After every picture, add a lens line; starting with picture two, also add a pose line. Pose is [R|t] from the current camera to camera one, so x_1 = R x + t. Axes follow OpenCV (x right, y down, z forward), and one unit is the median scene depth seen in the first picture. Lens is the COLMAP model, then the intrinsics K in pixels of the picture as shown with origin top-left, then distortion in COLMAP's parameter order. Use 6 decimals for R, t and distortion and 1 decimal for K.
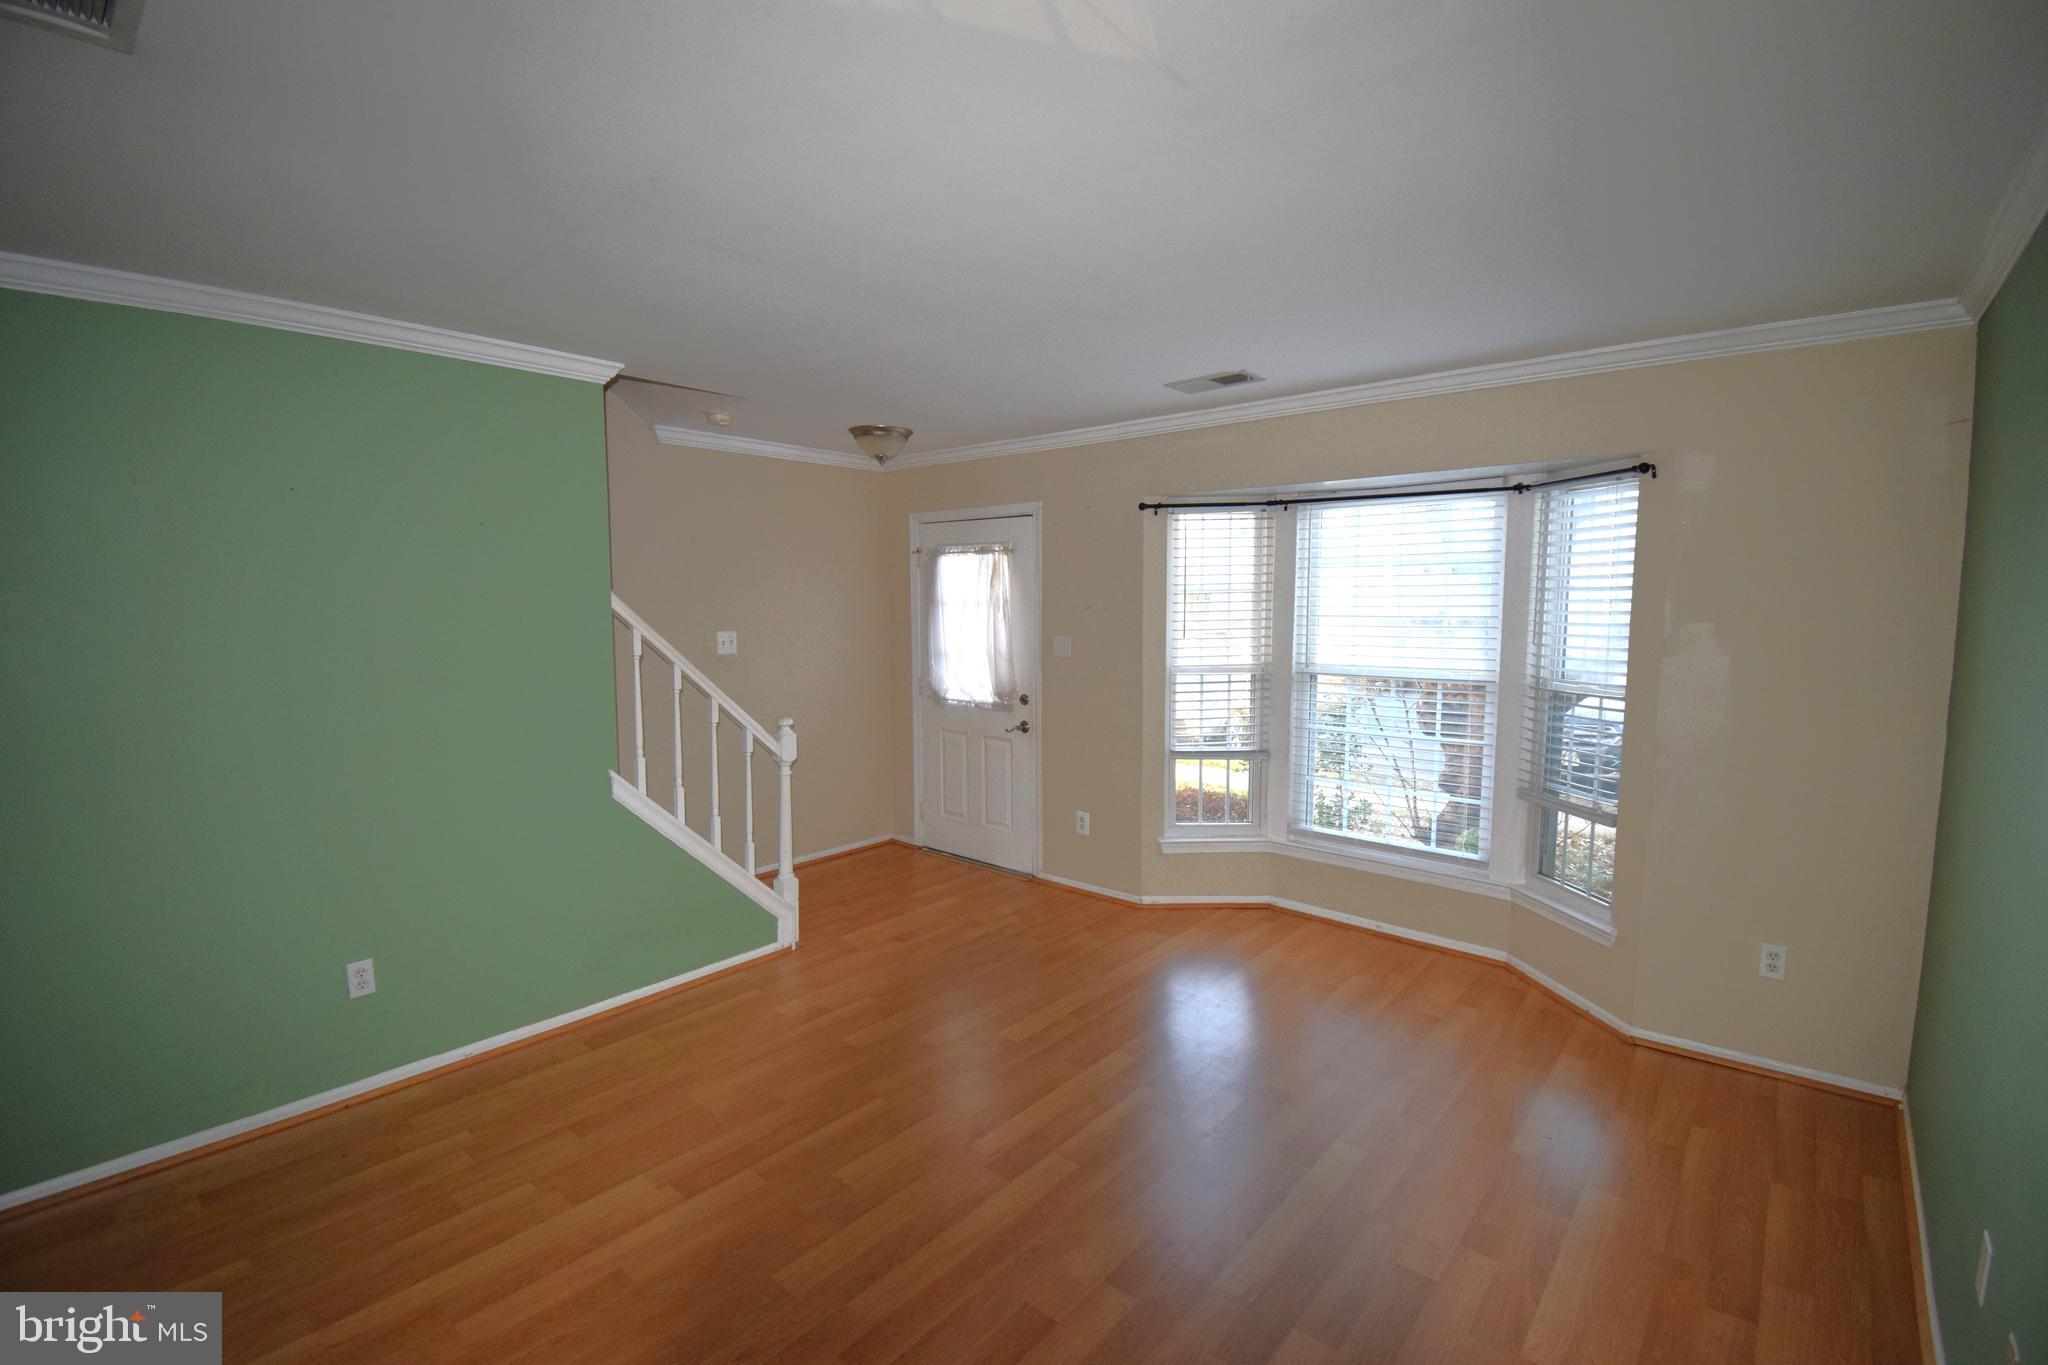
lens RADIAL K [[929.7, 0, 1026.6], [0, 929.7, 680.5], [0, 0, 1]] dist [0.022238, -0.030633]
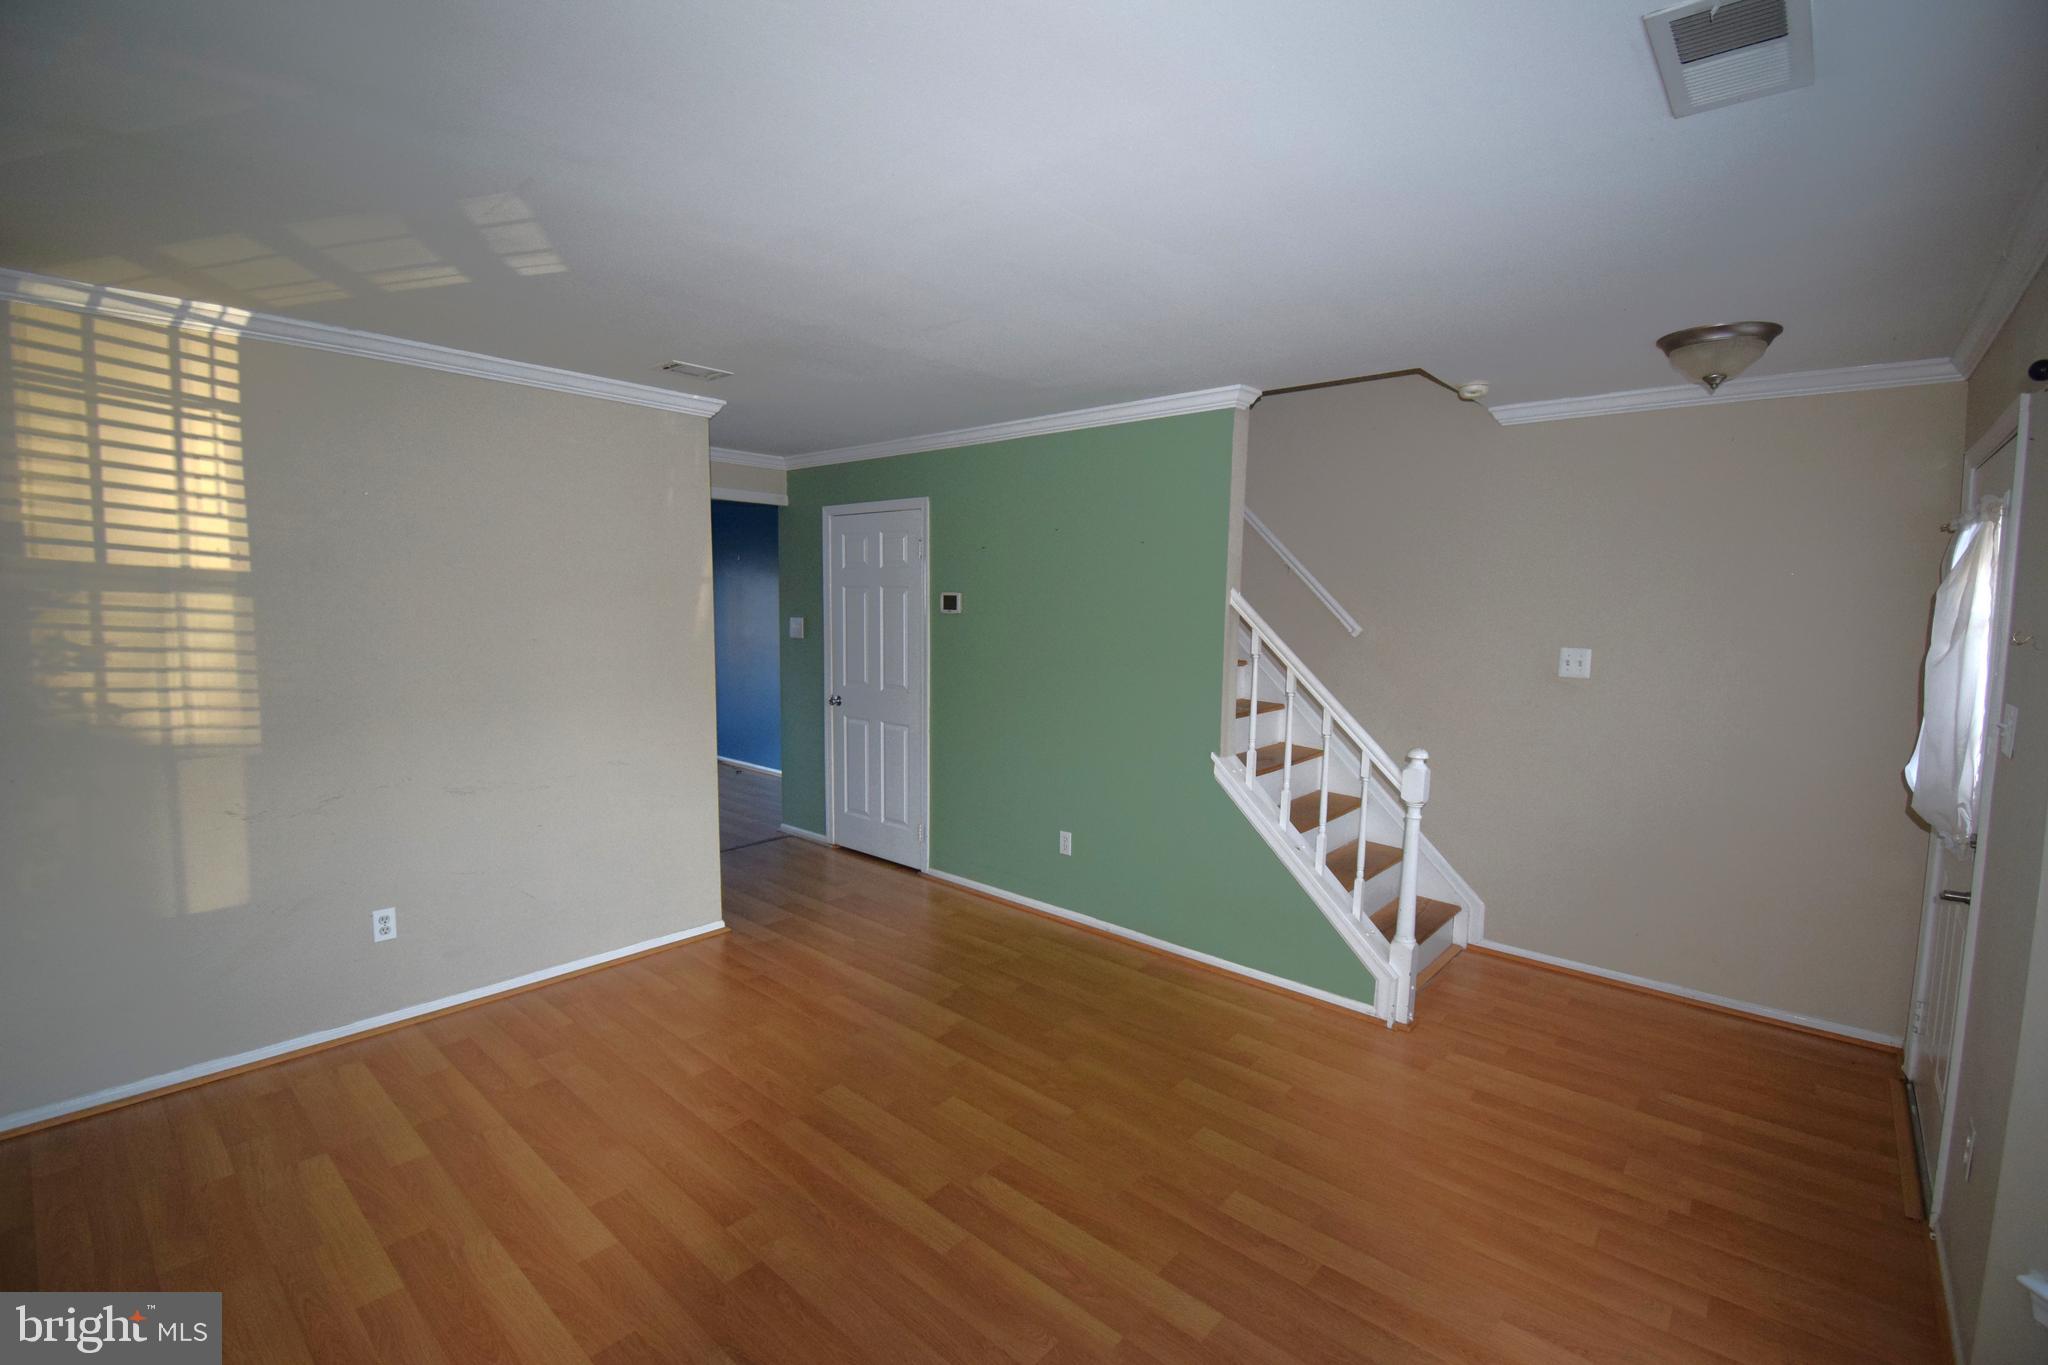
lens RADIAL K [[892.8, 0, 1000.5], [0, 892.8, 673.9], [0, 0, 1]] dist [-0.000792, 0.000023]
pose [[-0.039966, 0.088060, -0.995313, 0.531768], [-0.103518, 0.990384, 0.091780, -0.059827], [0.993824, 0.106701, -0.030466, 0.655337]]
